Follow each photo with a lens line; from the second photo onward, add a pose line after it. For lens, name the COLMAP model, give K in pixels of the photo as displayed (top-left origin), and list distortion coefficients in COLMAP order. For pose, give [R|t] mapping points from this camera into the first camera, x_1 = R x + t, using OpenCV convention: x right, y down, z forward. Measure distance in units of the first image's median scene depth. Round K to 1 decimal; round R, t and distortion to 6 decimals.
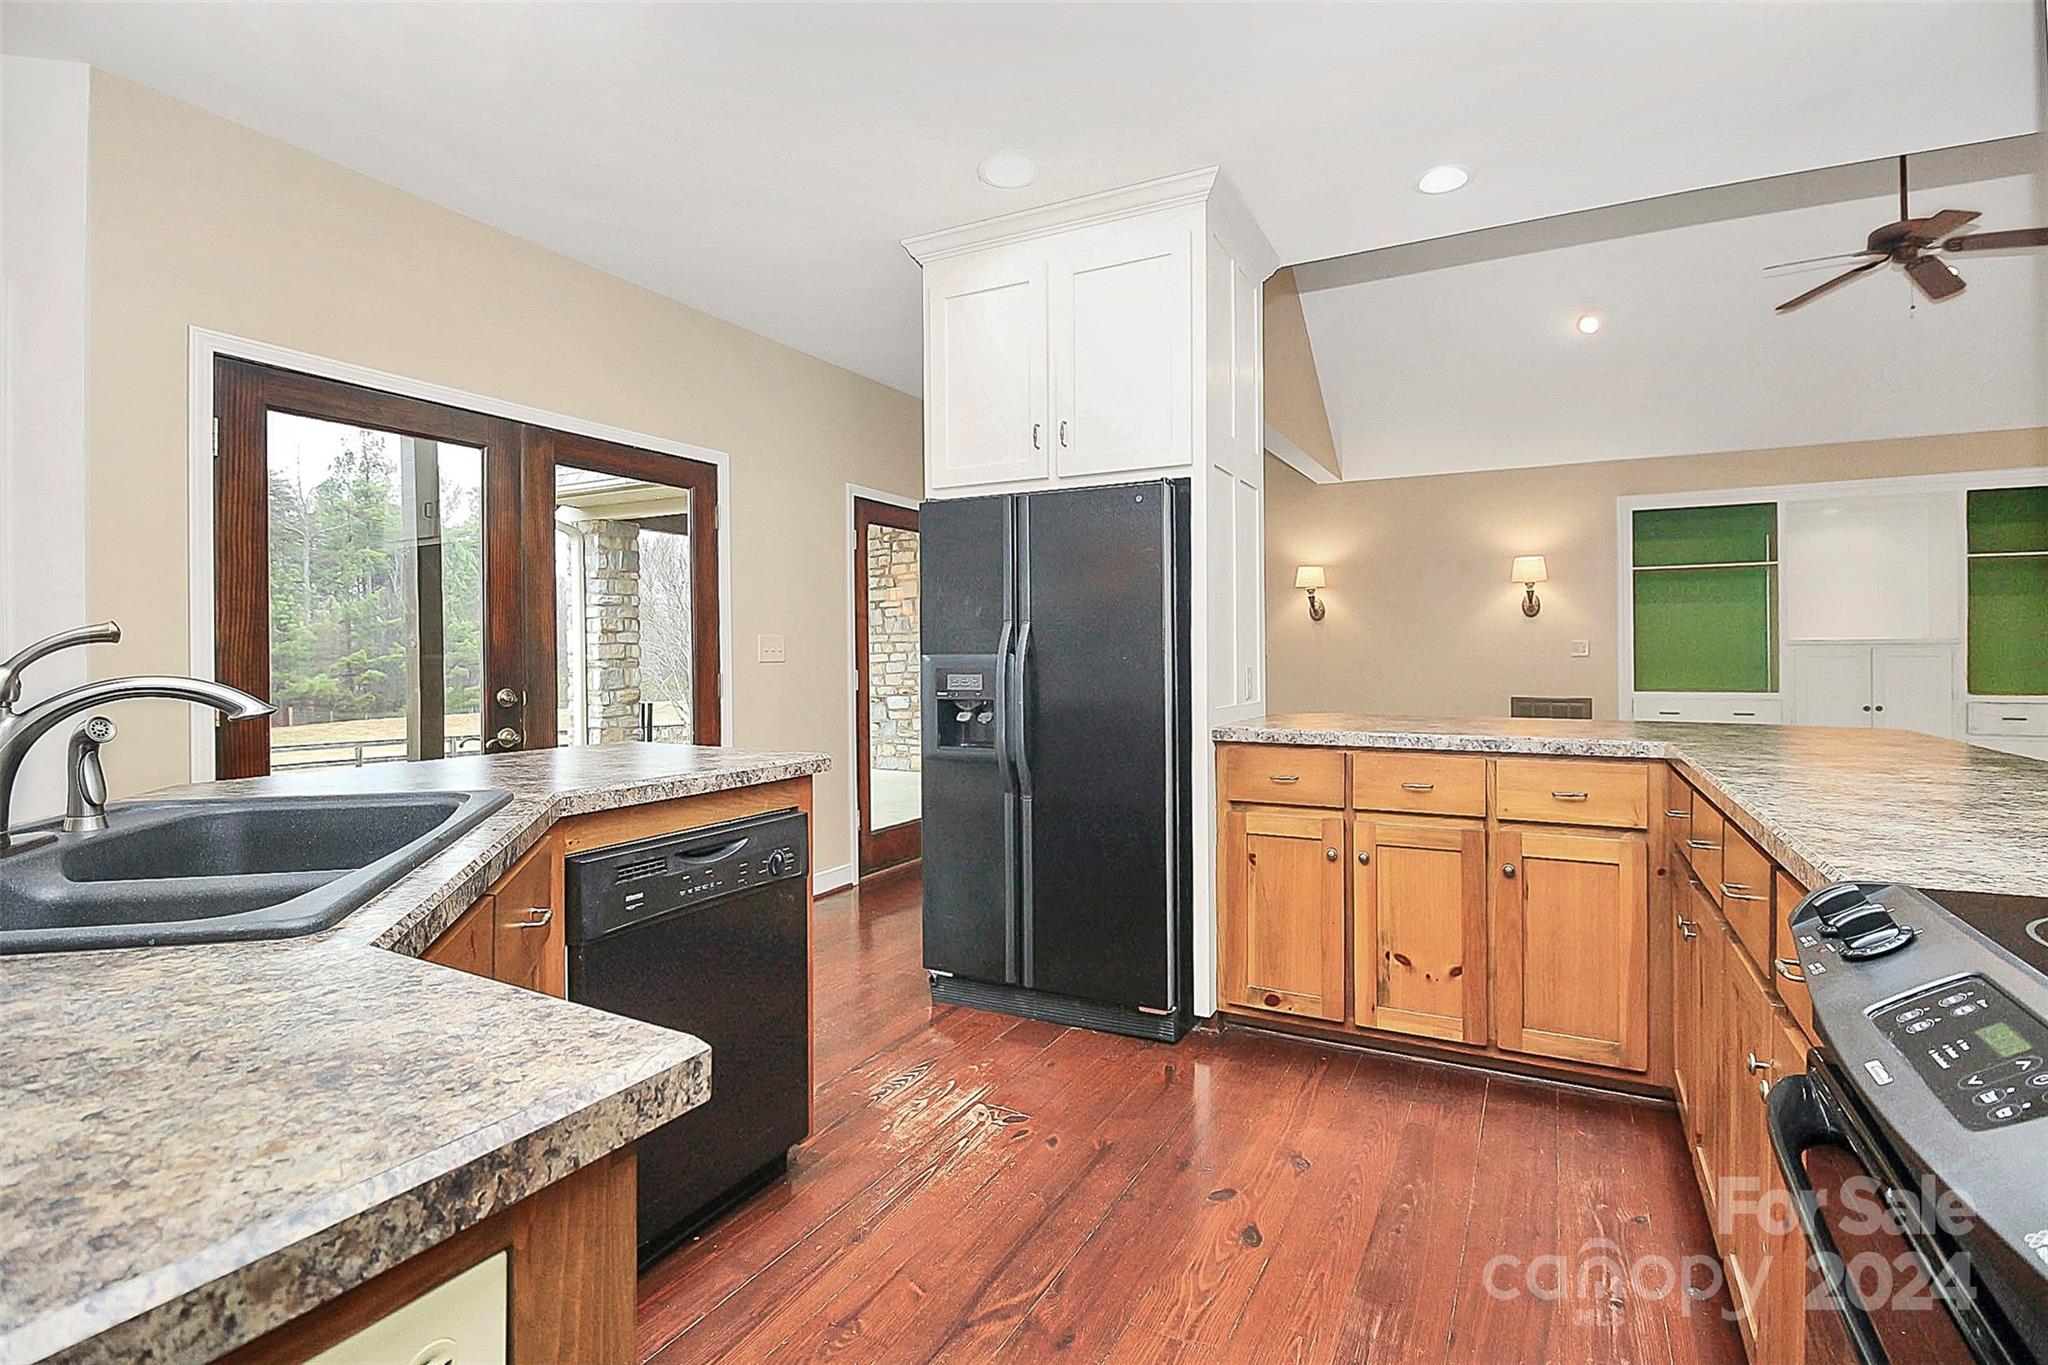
lens RADIAL K [[995.4, 0, 1012.4], [0, 995.4, 650.4], [0, 0, 1]] dist [0.004188, 0.000286]
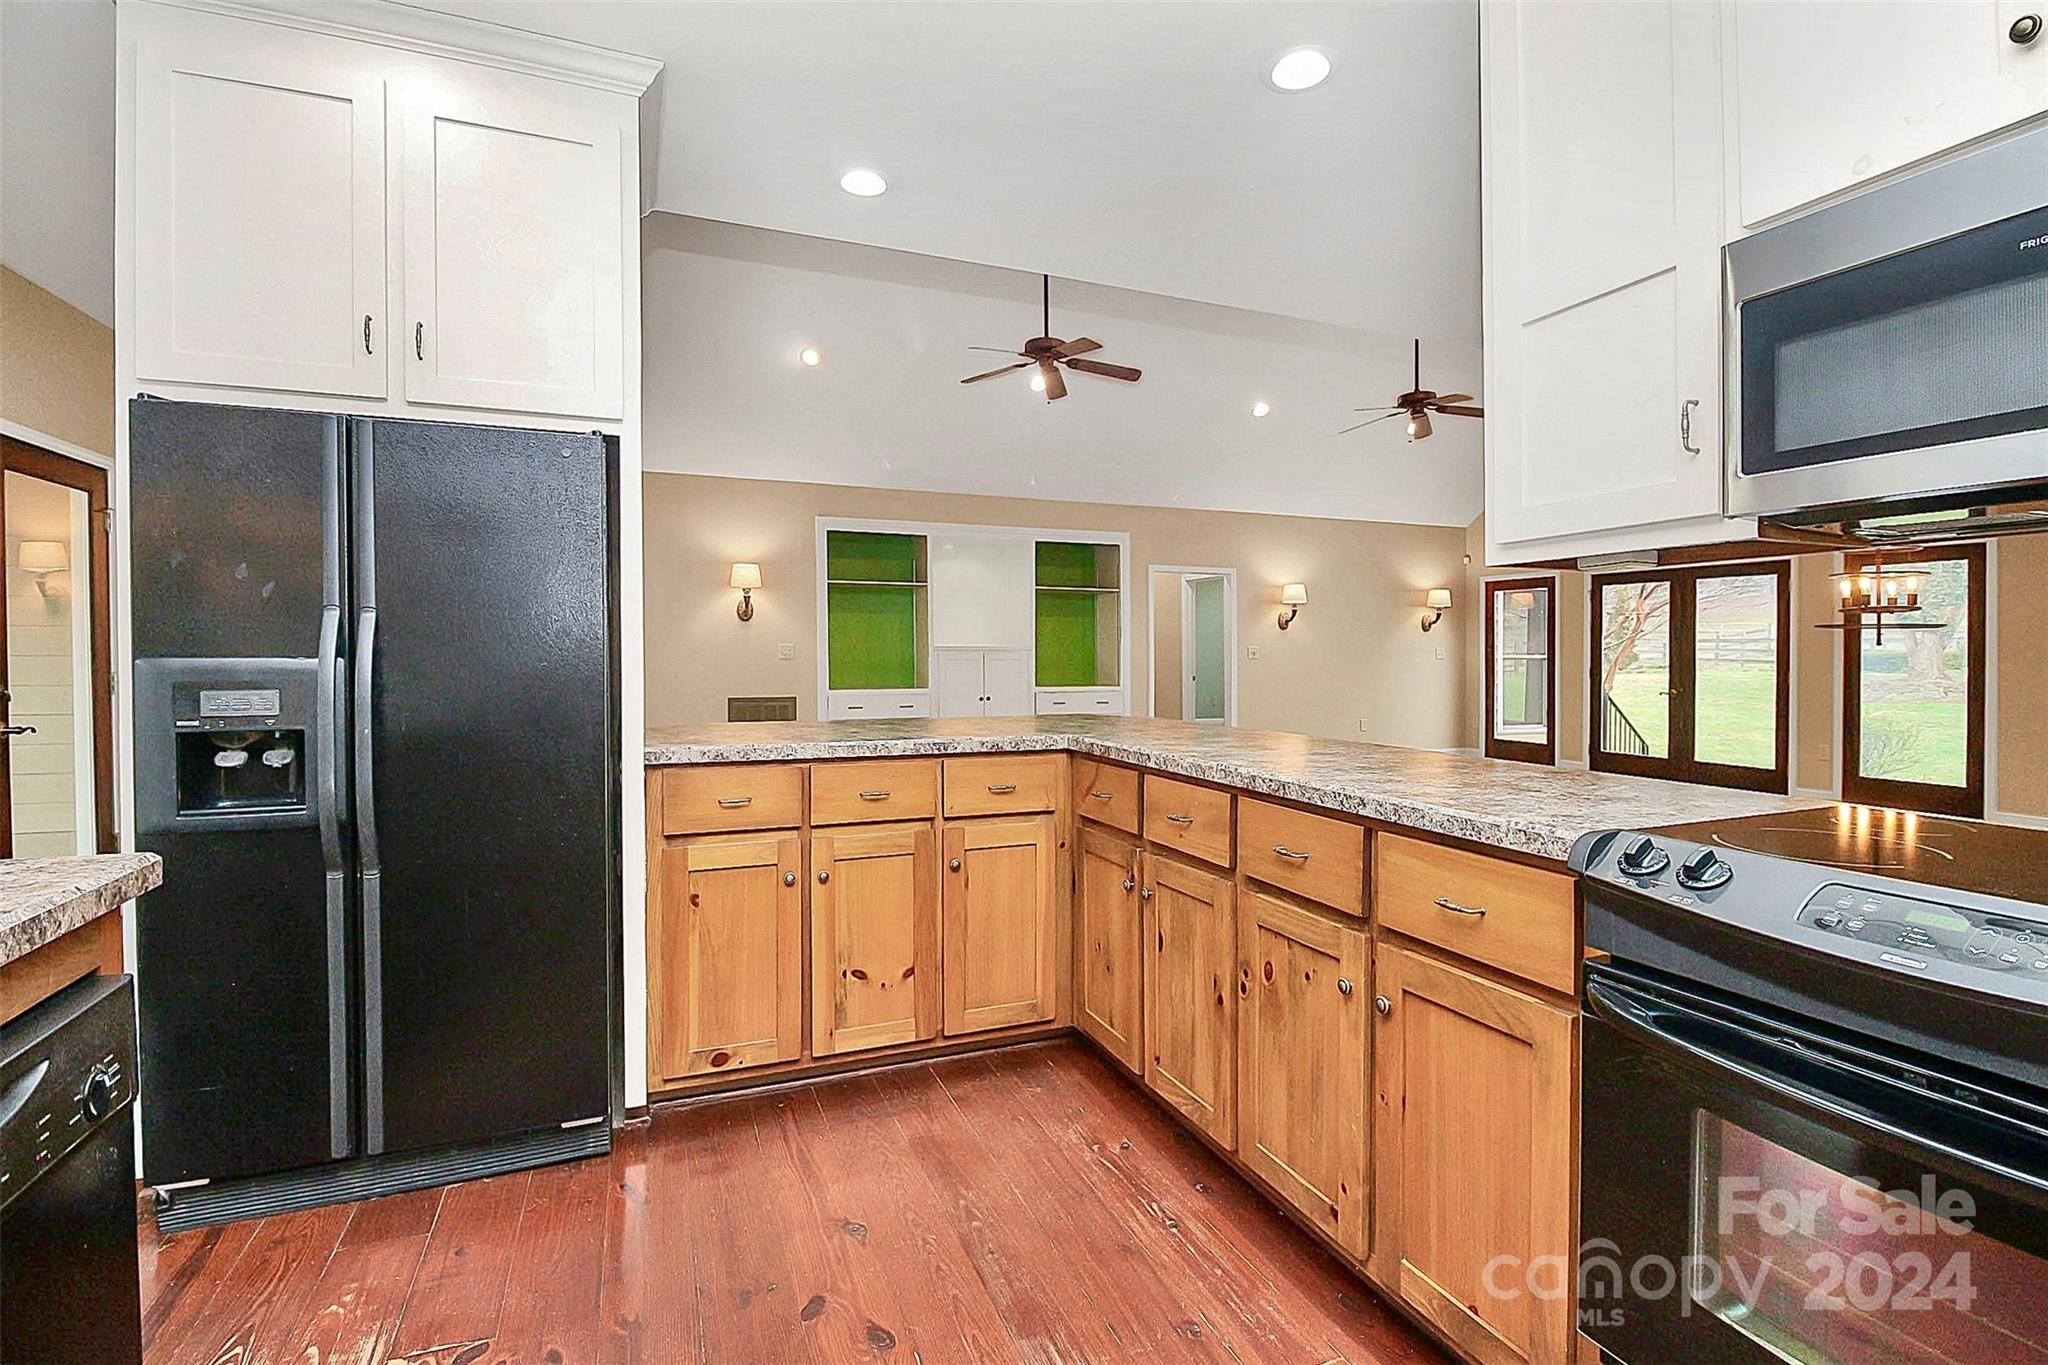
lens RADIAL K [[985.6, 0, 1027.8], [0, 985.6, 663.0], [0, 0, 1]] dist [-0.002401, -0.001740]
pose [[0.631618, -0.002677, 0.775275, -0.232005], [-0.006837, 0.999936, 0.009023, -0.002145], [-0.775250, -0.011000, 0.631559, 0.255925]]
